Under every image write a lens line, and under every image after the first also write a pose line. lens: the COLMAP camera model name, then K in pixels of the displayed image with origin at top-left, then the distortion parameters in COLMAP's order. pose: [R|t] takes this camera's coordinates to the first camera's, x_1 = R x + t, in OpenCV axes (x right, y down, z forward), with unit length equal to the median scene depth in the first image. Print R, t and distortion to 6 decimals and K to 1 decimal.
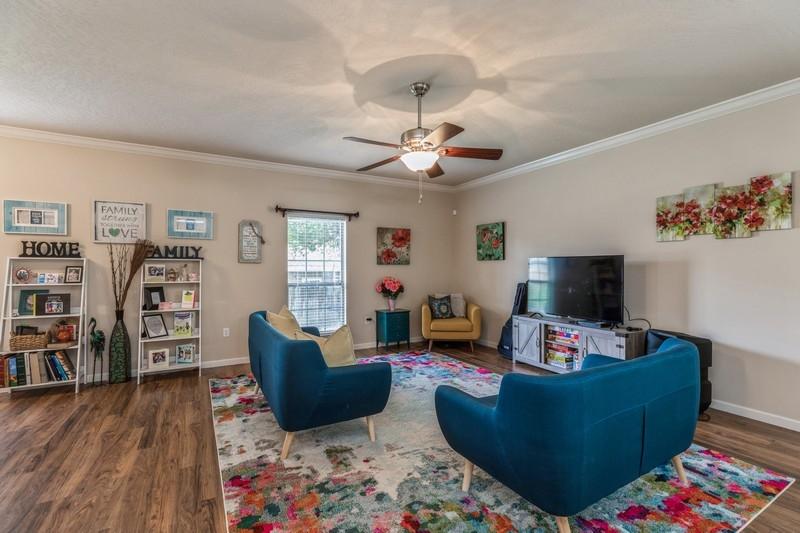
lens RADIAL K [[359.7, 0, 397.2], [0, 359.7, 266.3], [0, 0, 1]] dist [0.003022, -0.000523]
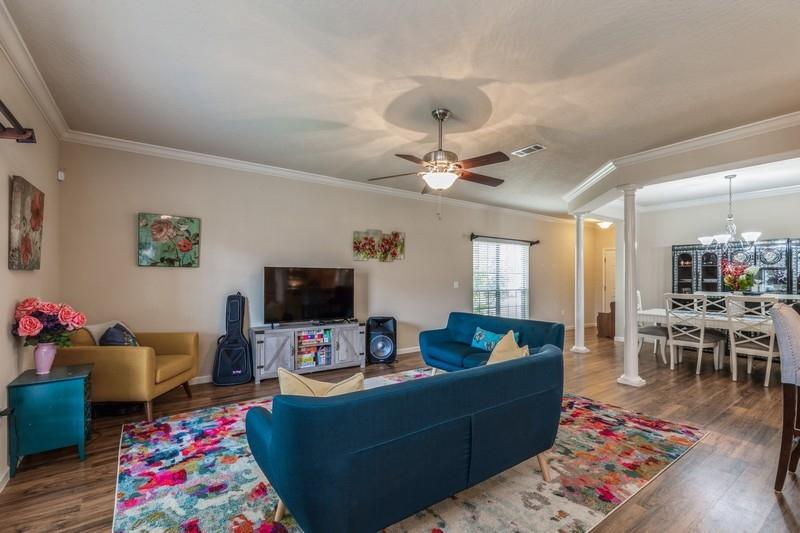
lens RADIAL K [[359.7, 0, 403.2], [0, 359.7, 275.1], [0, 0, 1]] dist [0.003022, -0.000523]
pose [[-0.119808, 0.007761, 0.992767, -0.781576], [-0.005575, 0.999948, -0.008490, 0.004774], [-0.992781, -0.006552, -0.119758, 0.963846]]
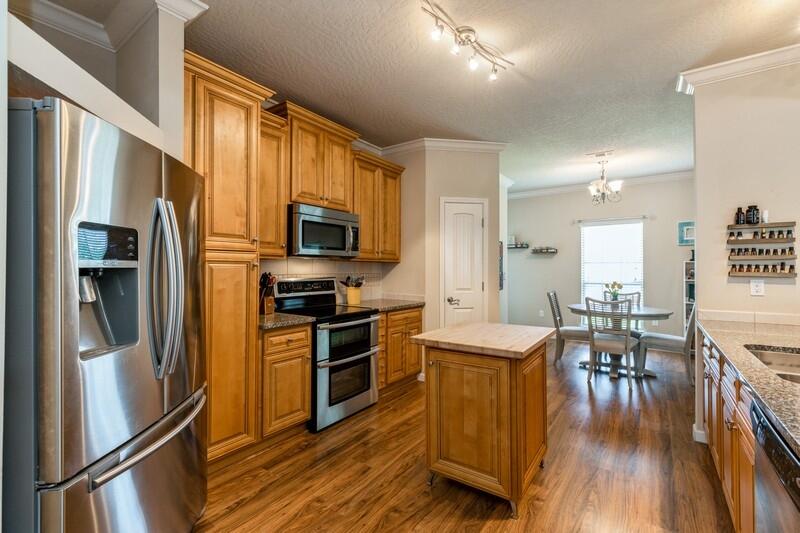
lens RADIAL K [[359.7, 0, 397.6], [0, 359.7, 263.7], [0, 0, 1]] dist [0.003022, -0.000523]
pose [[0.432503, -0.010838, -0.901567, -0.261788], [0.000154, 0.999929, -0.011946, 0.001481], [0.901632, 0.005027, 0.432474, -0.675747]]
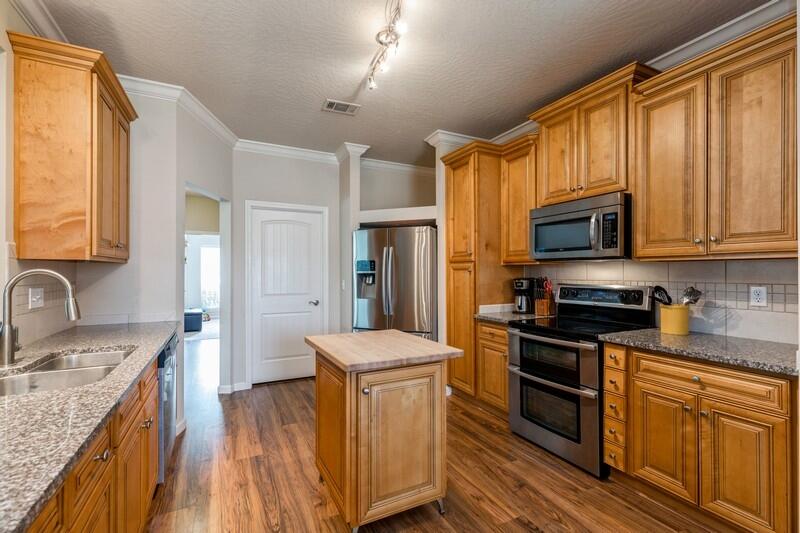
lens RADIAL K [[359.7, 0, 396.6], [0, 359.7, 270.1], [0, 0, 1]] dist [0.003022, -0.000523]
pose [[-0.998760, 0.003807, 0.049631, -0.806002], [0.003424, 0.999964, -0.007810, 0.000281], [-0.049659, -0.007631, -0.998737, 0.291049]]
